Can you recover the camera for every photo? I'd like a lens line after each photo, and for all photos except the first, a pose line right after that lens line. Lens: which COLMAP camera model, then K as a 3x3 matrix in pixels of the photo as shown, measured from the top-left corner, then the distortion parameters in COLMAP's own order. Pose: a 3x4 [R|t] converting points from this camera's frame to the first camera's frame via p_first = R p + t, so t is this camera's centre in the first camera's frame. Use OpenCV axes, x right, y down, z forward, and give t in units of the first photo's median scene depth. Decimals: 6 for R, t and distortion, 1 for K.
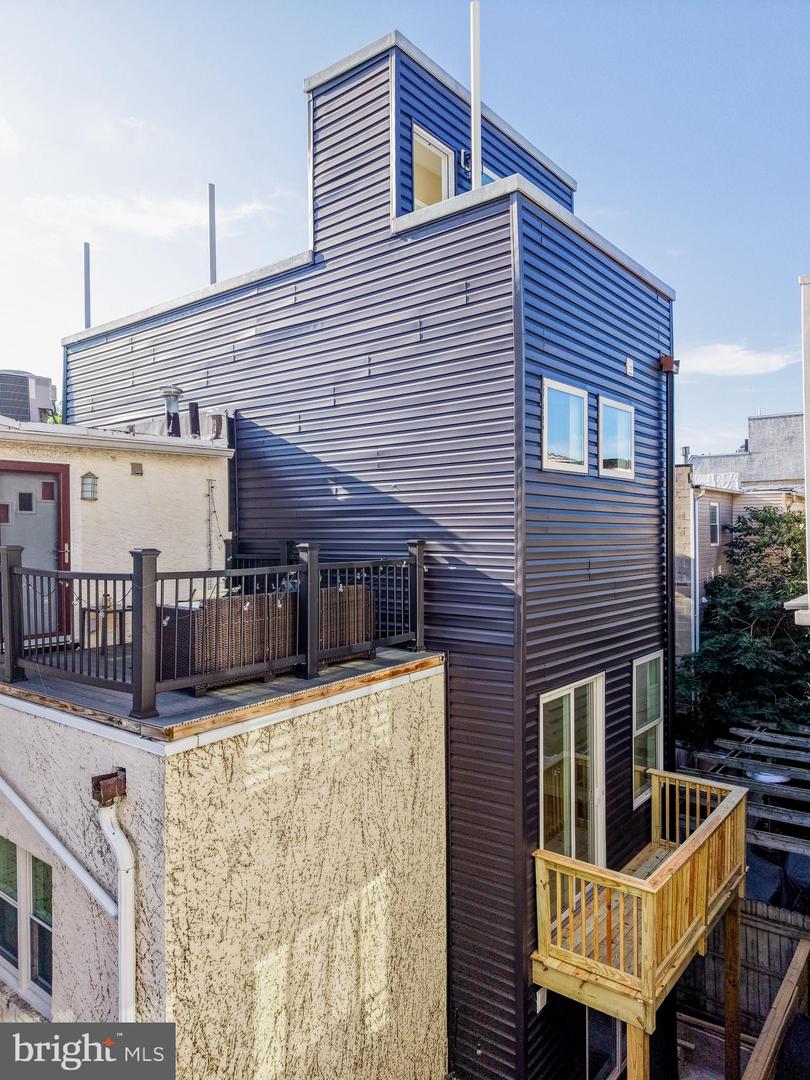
lens RADIAL K [[720.2, 0, 405.0], [0, 720.2, 540.0], [0, 0, 1]] dist [0.085270, -0.137247]
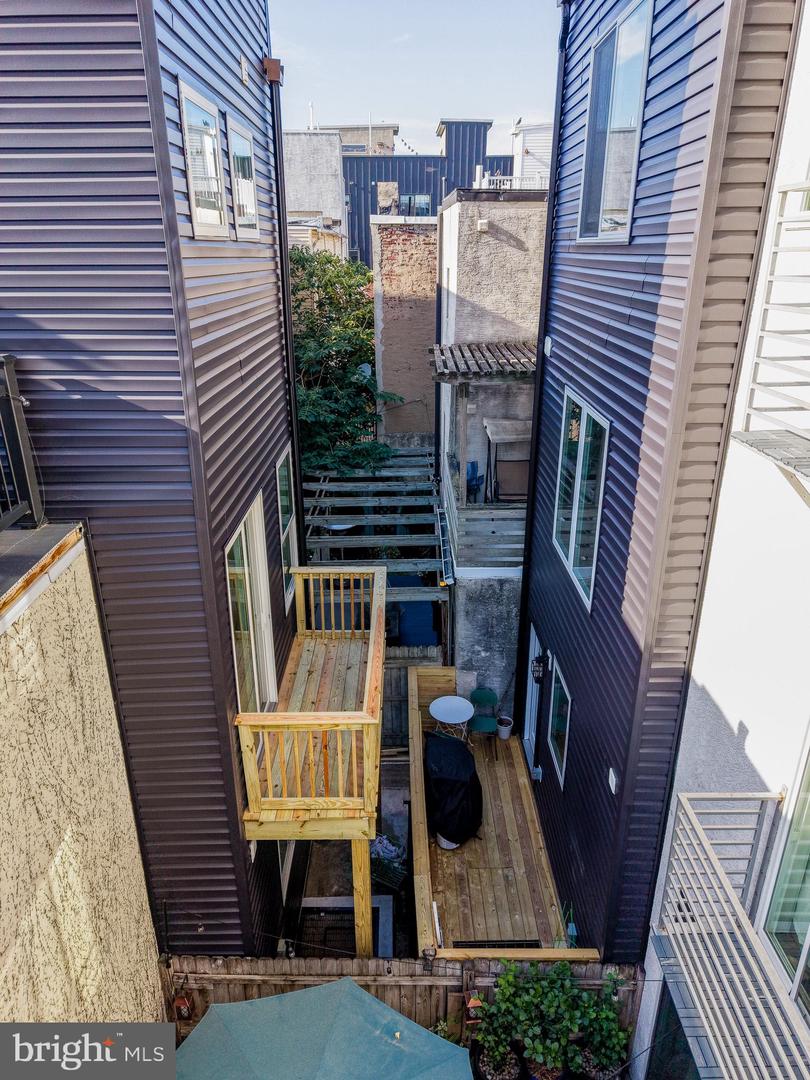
lens RADIAL K [[720.2, 0, 405.0], [0, 720.2, 540.0], [0, 0, 1]] dist [0.085270, -0.137247]
pose [[0.781043, -0.230831, 0.580249, -0.111321], [0.008835, 0.933167, 0.359334, -0.073844], [-0.624415, -0.275529, 0.730883, 0.296280]]
